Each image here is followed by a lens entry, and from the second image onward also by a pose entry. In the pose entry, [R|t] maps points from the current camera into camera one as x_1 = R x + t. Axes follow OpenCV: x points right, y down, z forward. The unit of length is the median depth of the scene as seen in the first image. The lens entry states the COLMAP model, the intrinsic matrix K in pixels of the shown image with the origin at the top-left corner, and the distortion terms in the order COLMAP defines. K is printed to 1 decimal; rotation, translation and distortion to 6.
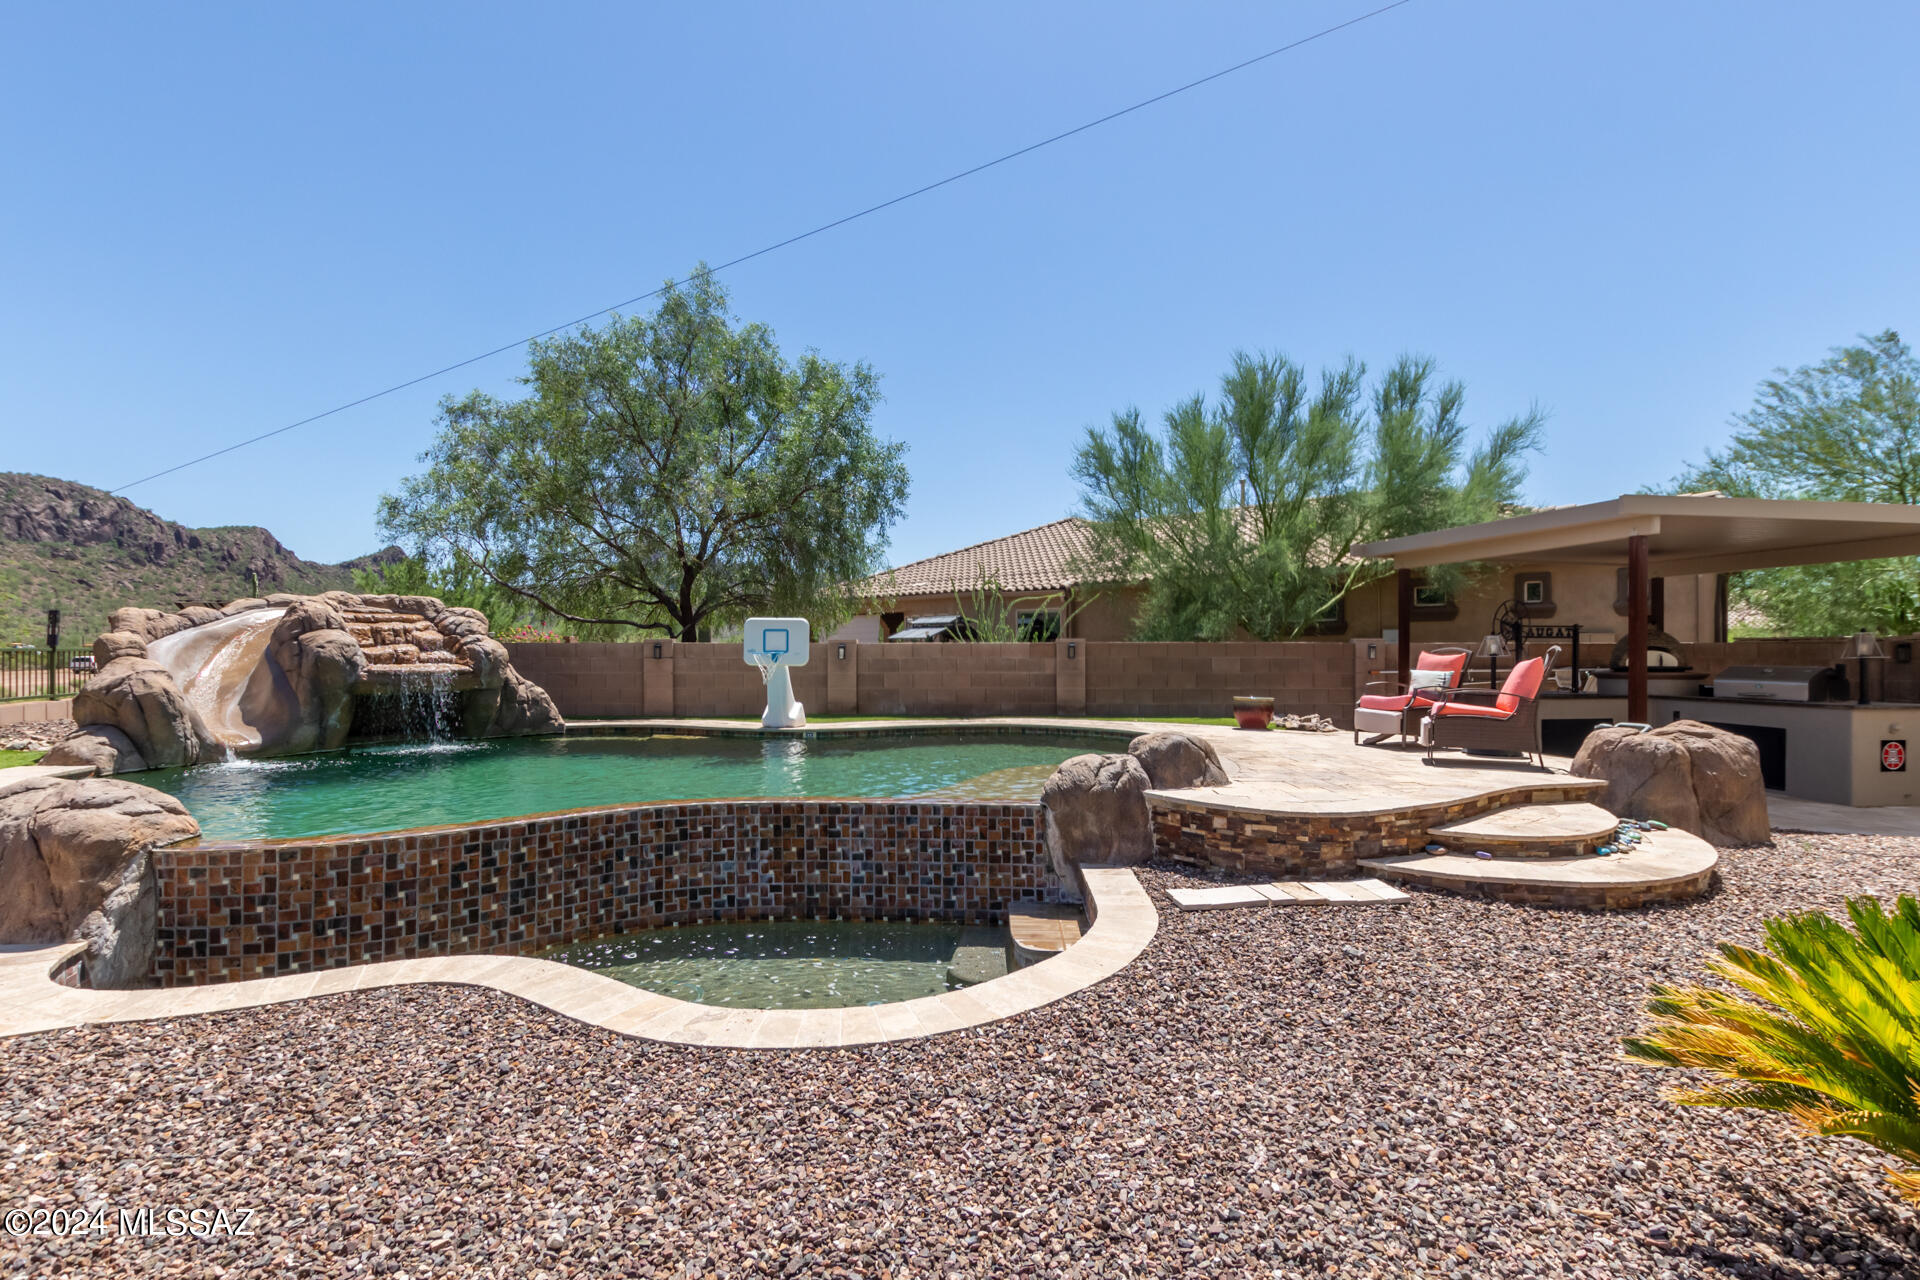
lens RADIAL K [[911.5, 0, 966.4], [0, 911.5, 633.9], [0, 0, 1]] dist [0.023981, -0.001151]
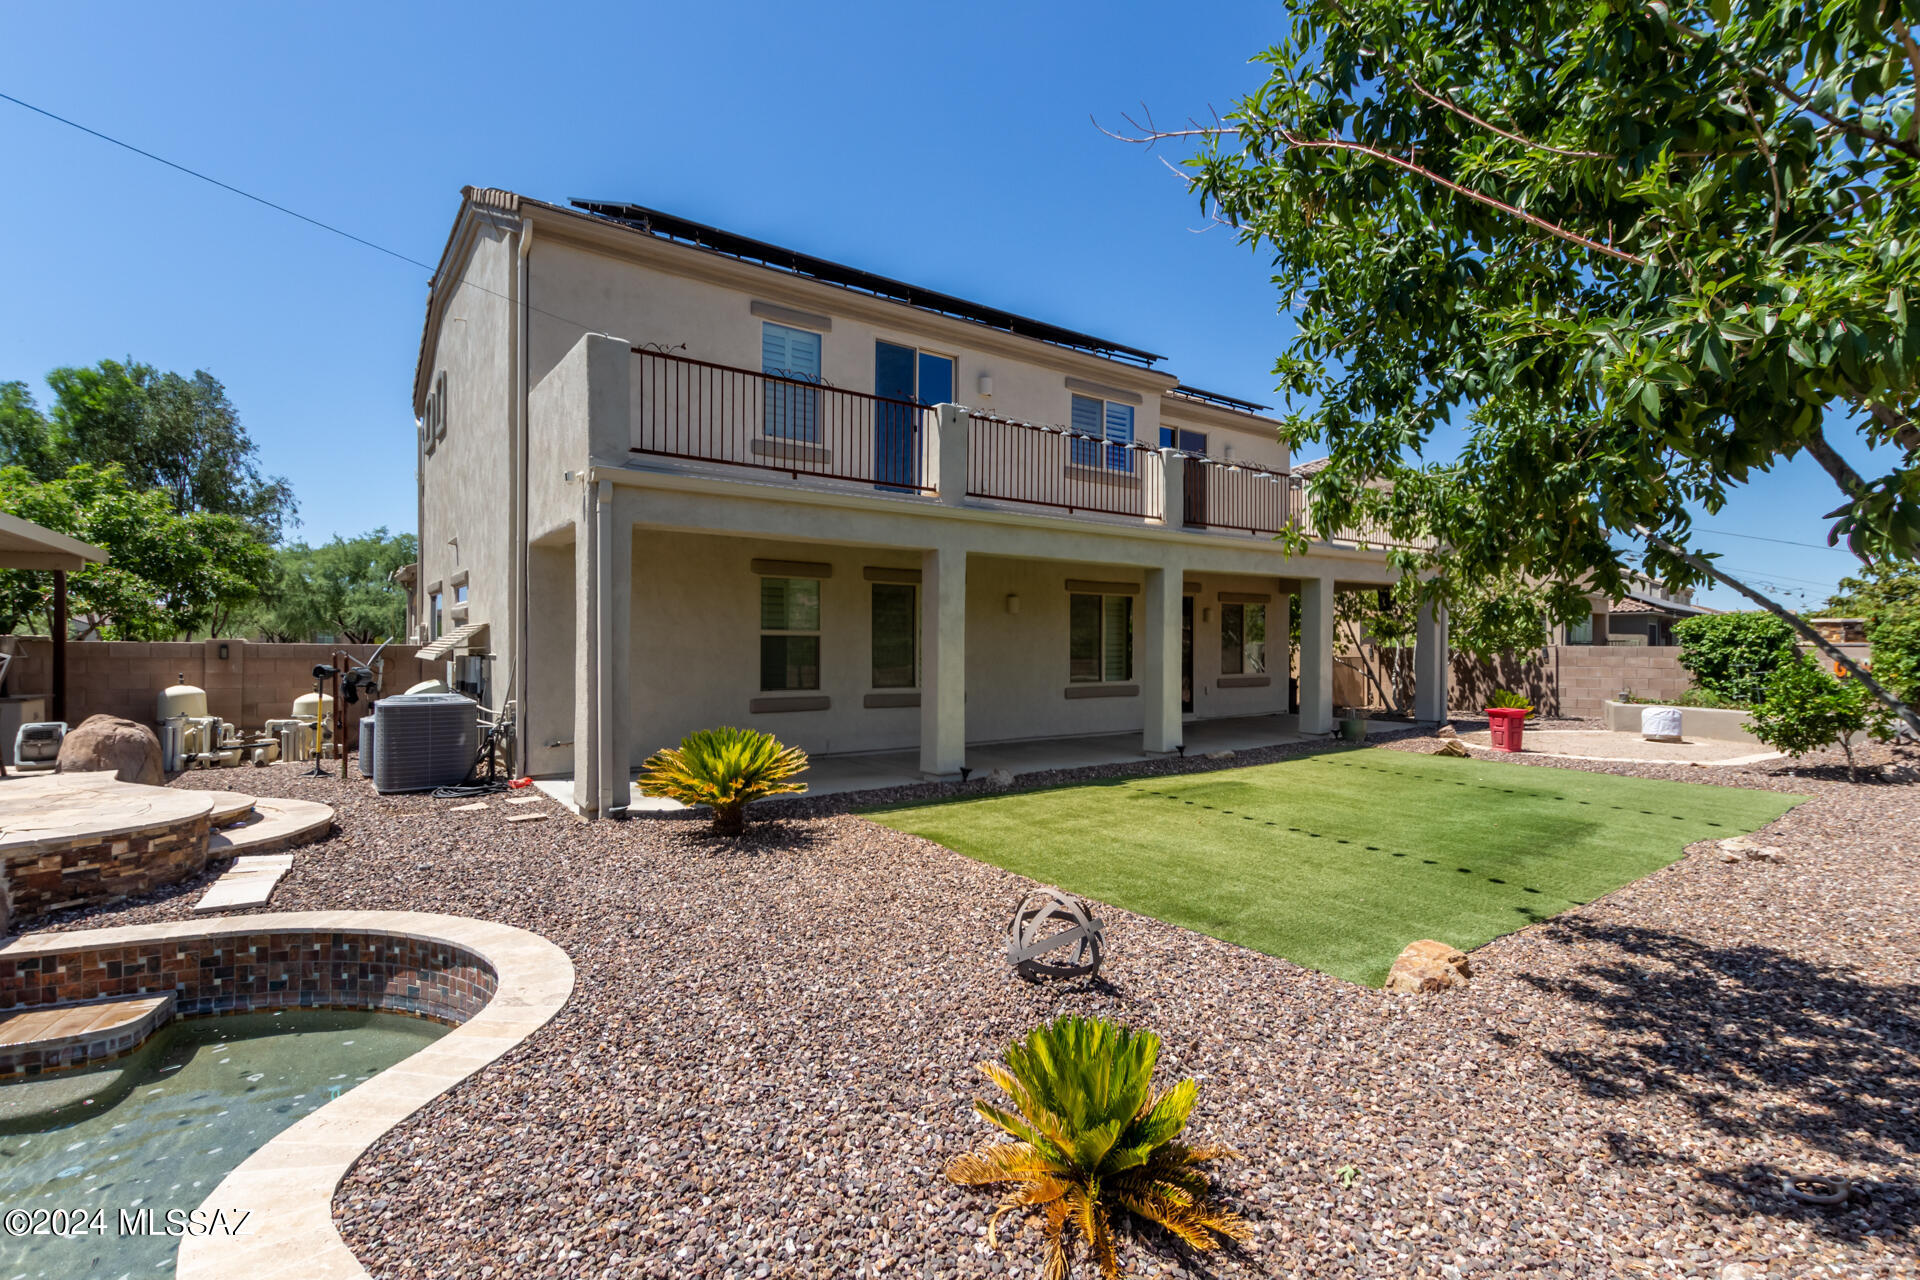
lens RADIAL K [[911.5, 0, 960.1], [0, 911.5, 653.2], [0, 0, 1]] dist [0.023981, -0.001151]
pose [[-0.400496, -0.009979, 0.916244, -0.894255], [-0.021273, 0.999772, 0.001590, -0.012312], [-0.916052, -0.018854, -0.400617, 0.567351]]
